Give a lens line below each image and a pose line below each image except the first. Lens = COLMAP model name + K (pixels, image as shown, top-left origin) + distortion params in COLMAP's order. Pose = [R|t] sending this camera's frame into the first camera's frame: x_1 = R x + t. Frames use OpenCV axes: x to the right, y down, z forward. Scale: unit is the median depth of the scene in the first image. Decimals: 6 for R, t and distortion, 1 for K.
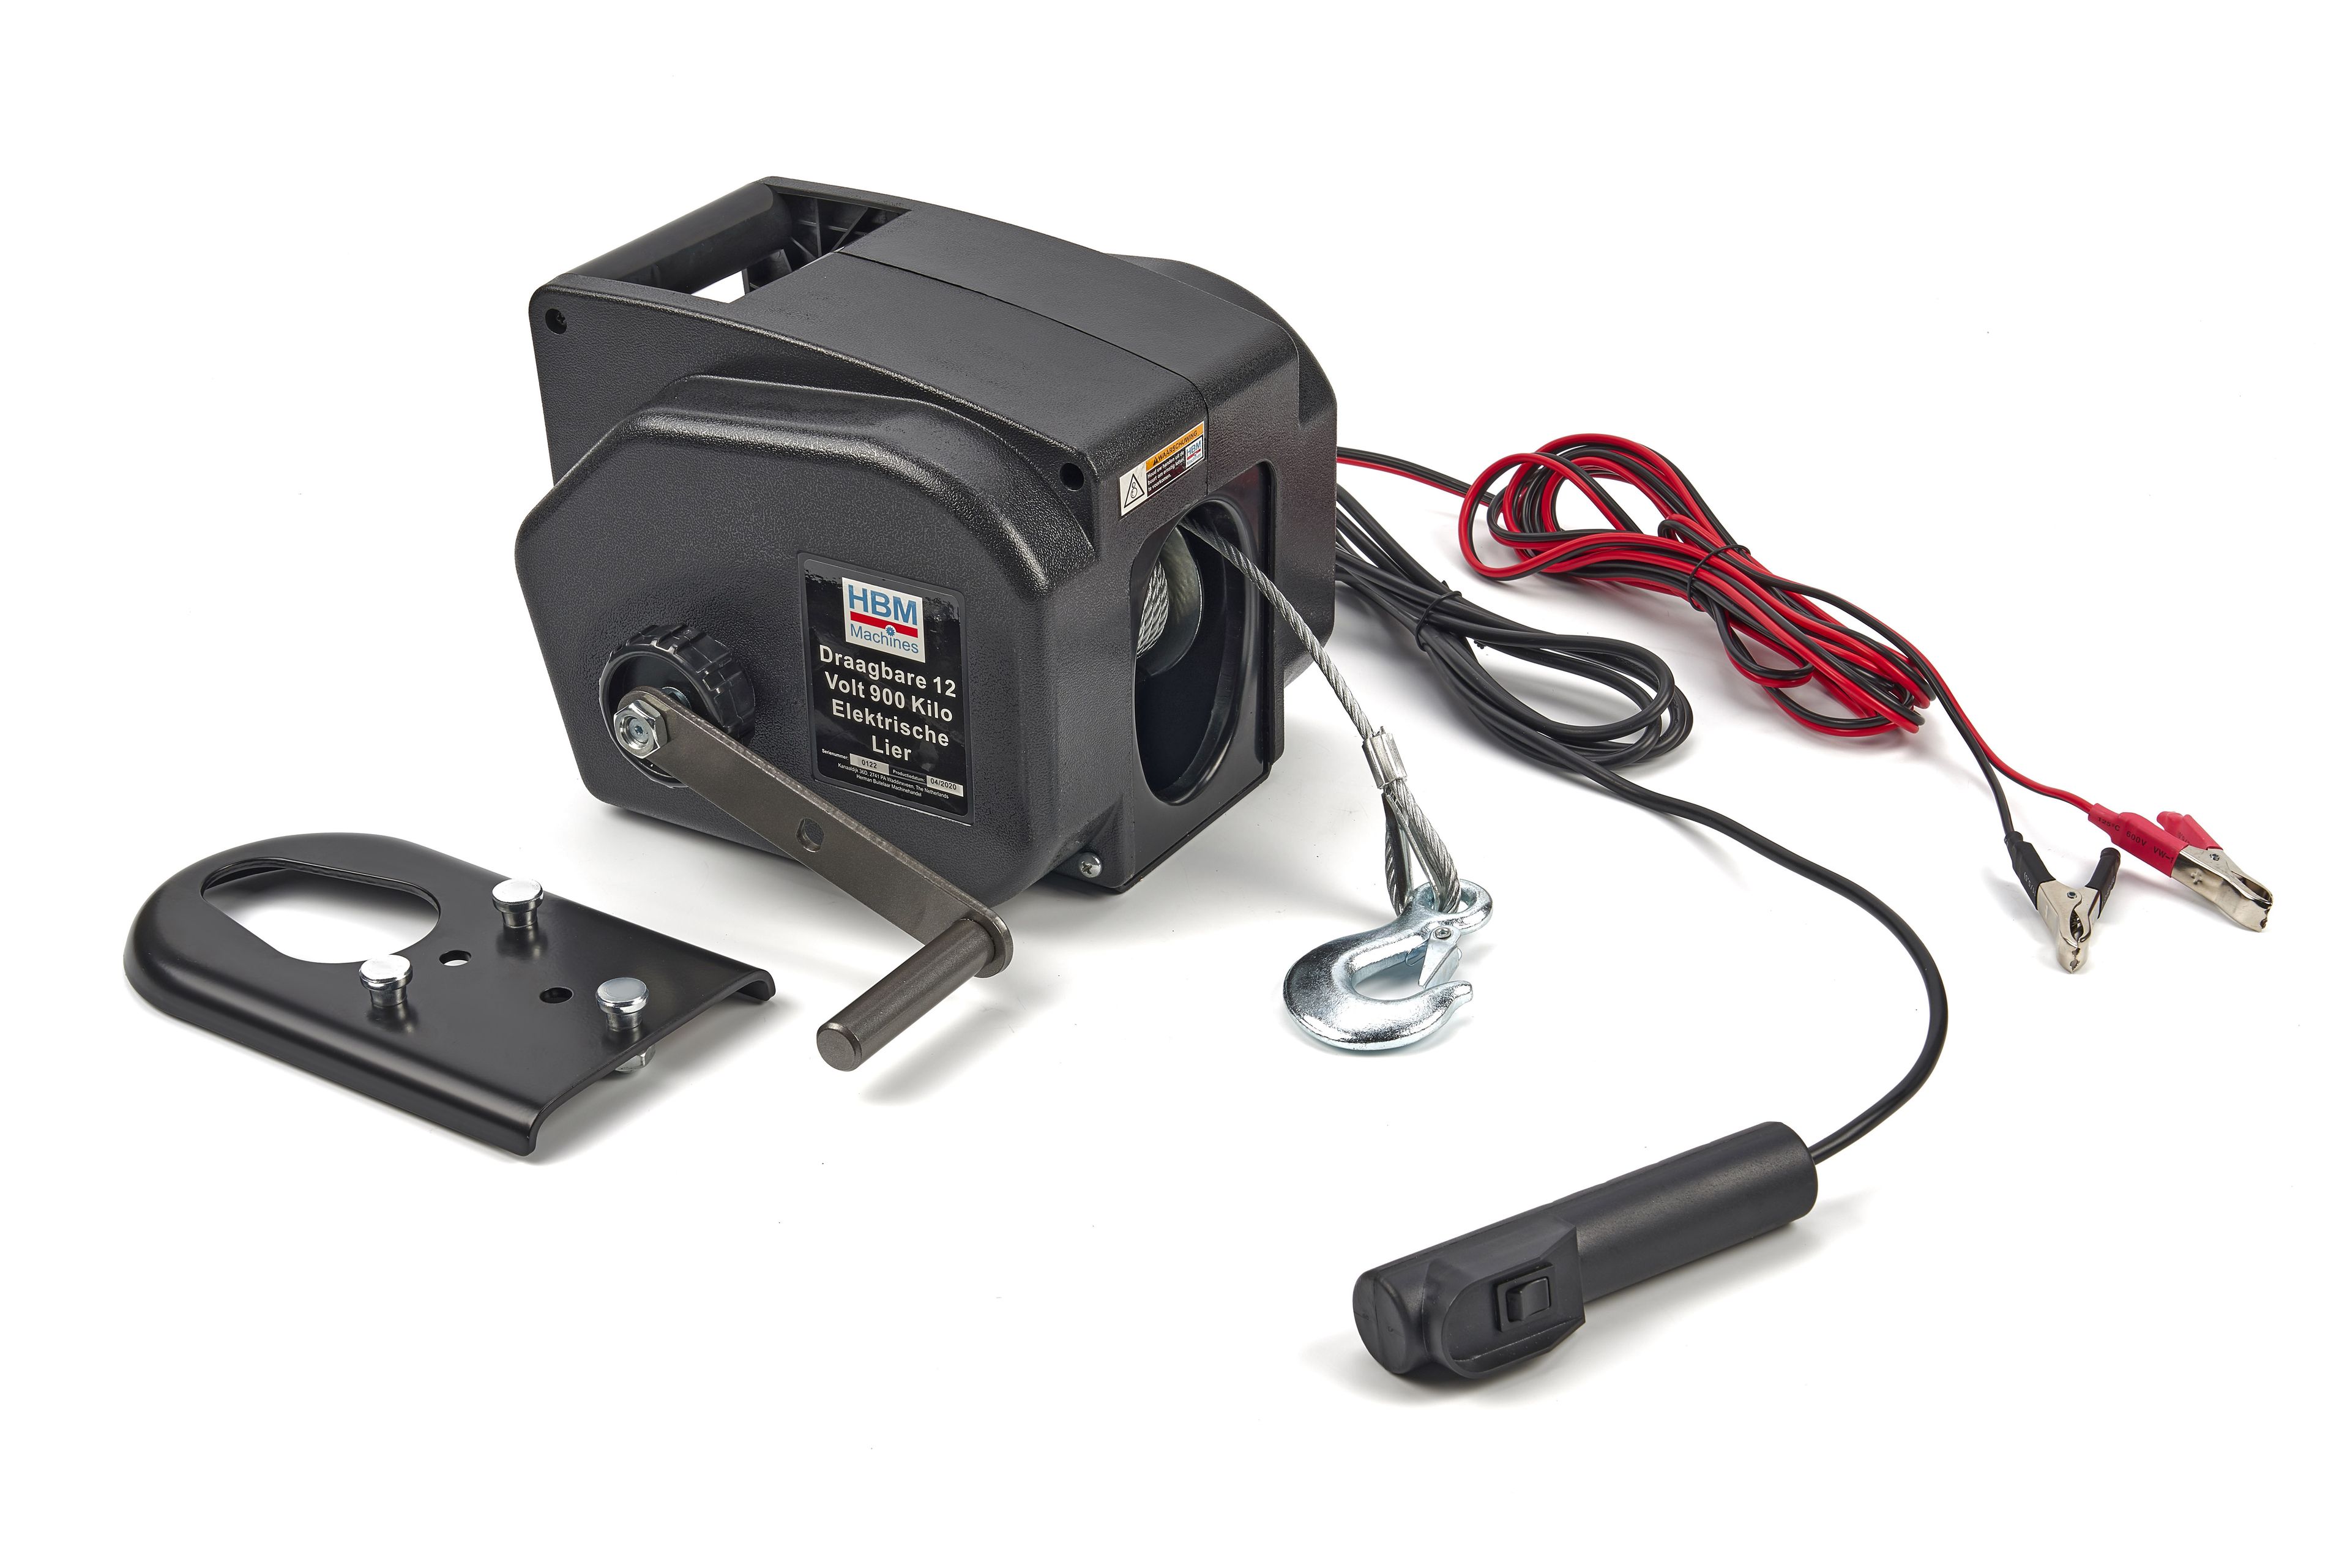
lens RADIAL K [[3795.3, 0, 1184.2], [0, 3795.3, 771.4], [0, 0, 1]] dist [-0.057795, 0.000000]
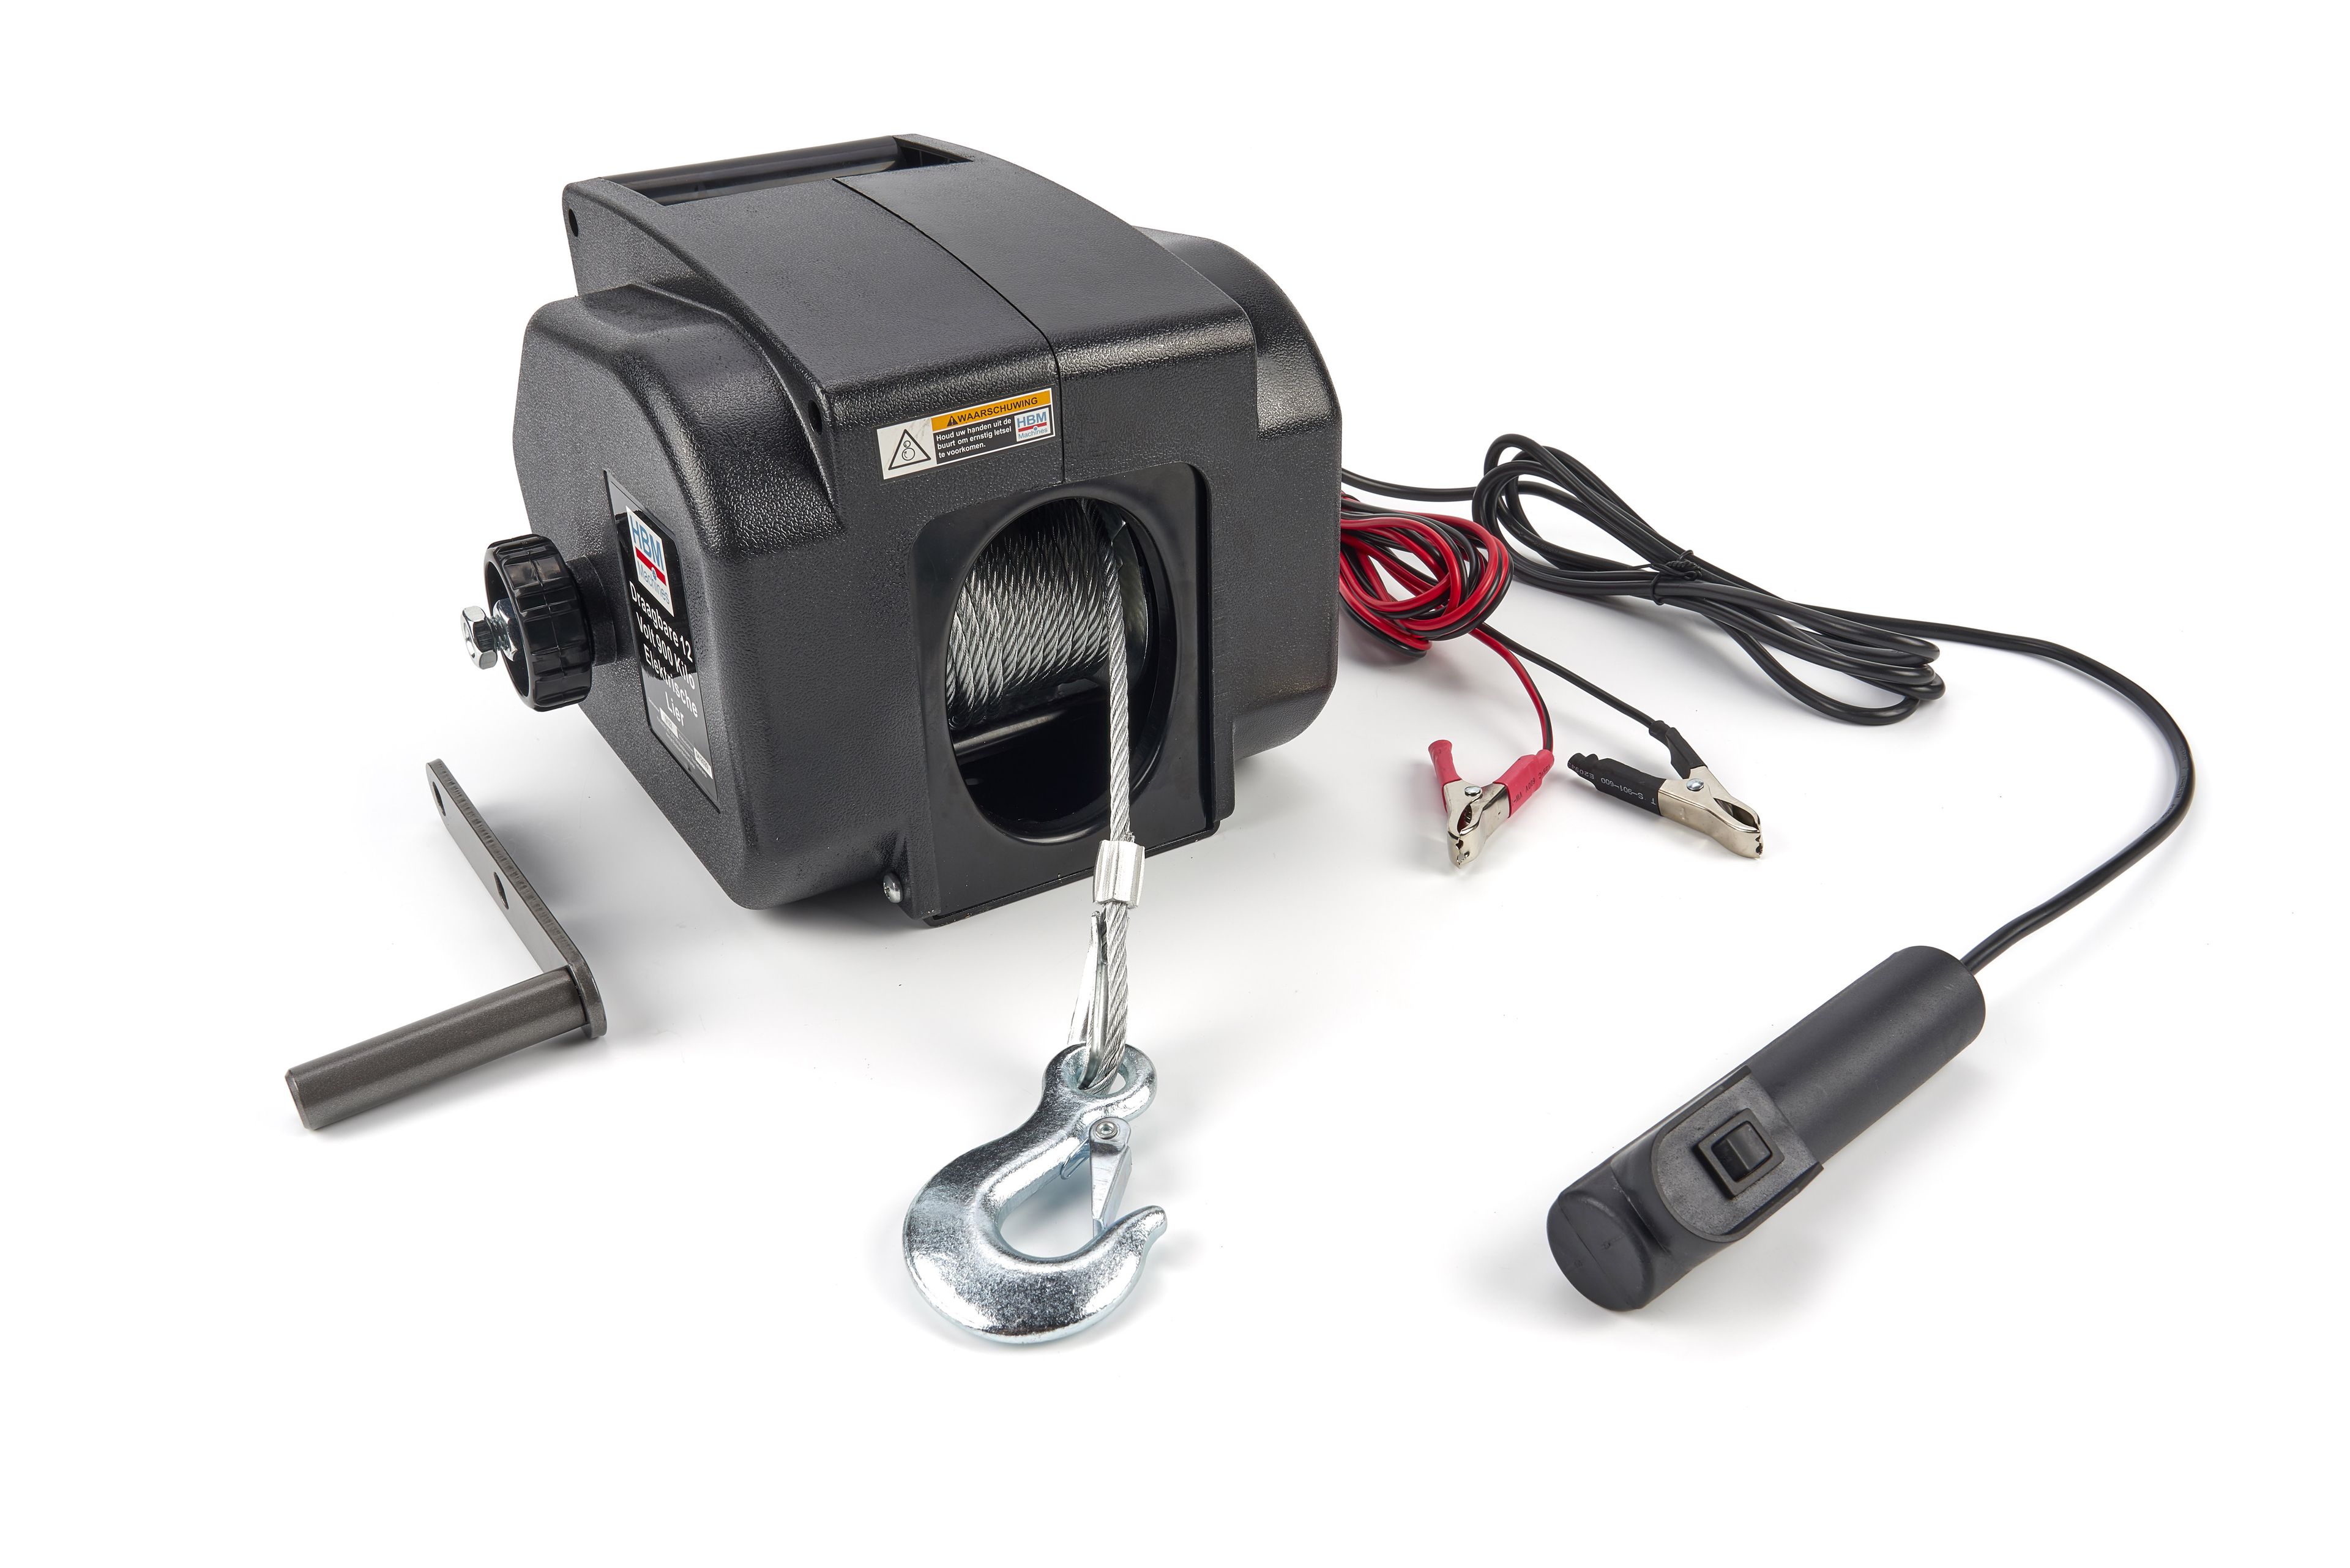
lens RADIAL K [[1906.8, 0, 1108.1], [0, 1906.8, 786.6], [0, 0, 1]] dist [-0.026769, 0.001914]
pose [[0.878234, 0.214444, -0.427456, 0.208252], [-0.200530, 0.976583, 0.077927, -0.043811], [0.434157, 0.017280, 0.900671, 0.645011]]
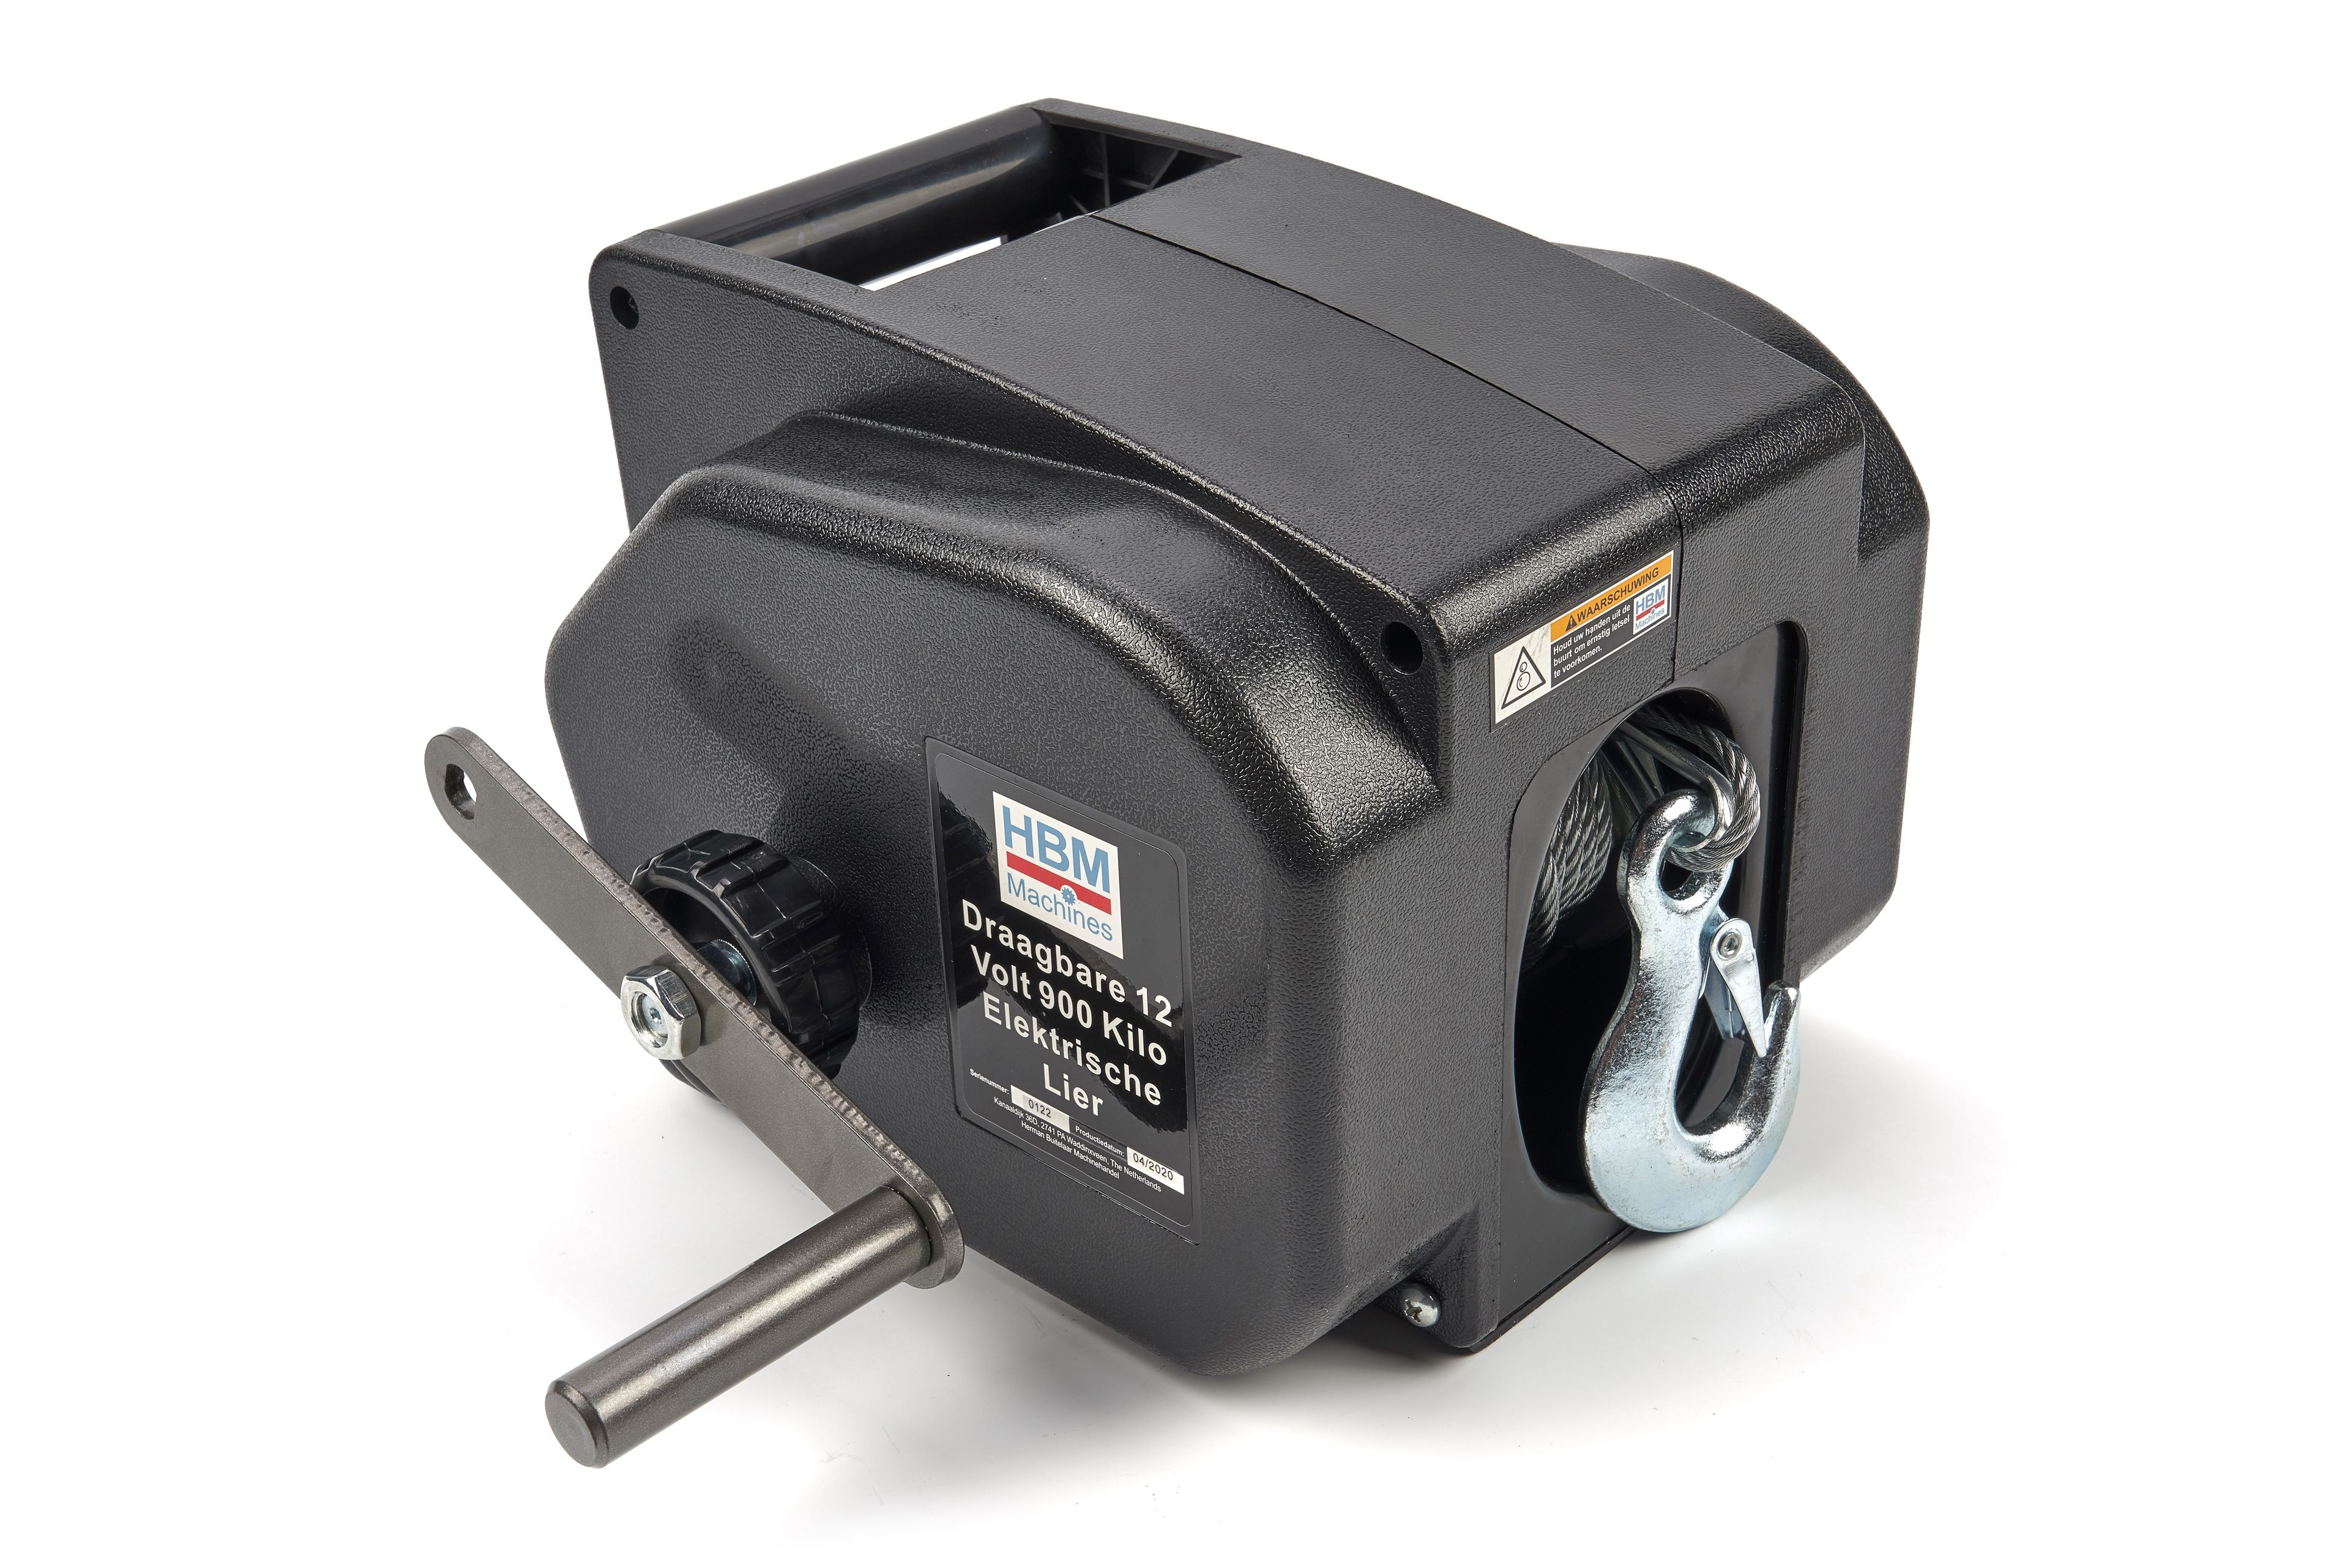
lens RADIAL K [[3149.1, 0, 1170.5], [0, 3149.1, 795.3], [0, 0, 1]] dist [-0.021564, 0.000000]
pose [[0.977447, 0.081039, -0.195014, 0.025577], [-0.075891, 0.996545, 0.033737, -0.067458], [0.197074, -0.018176, 0.980220, 0.544469]]
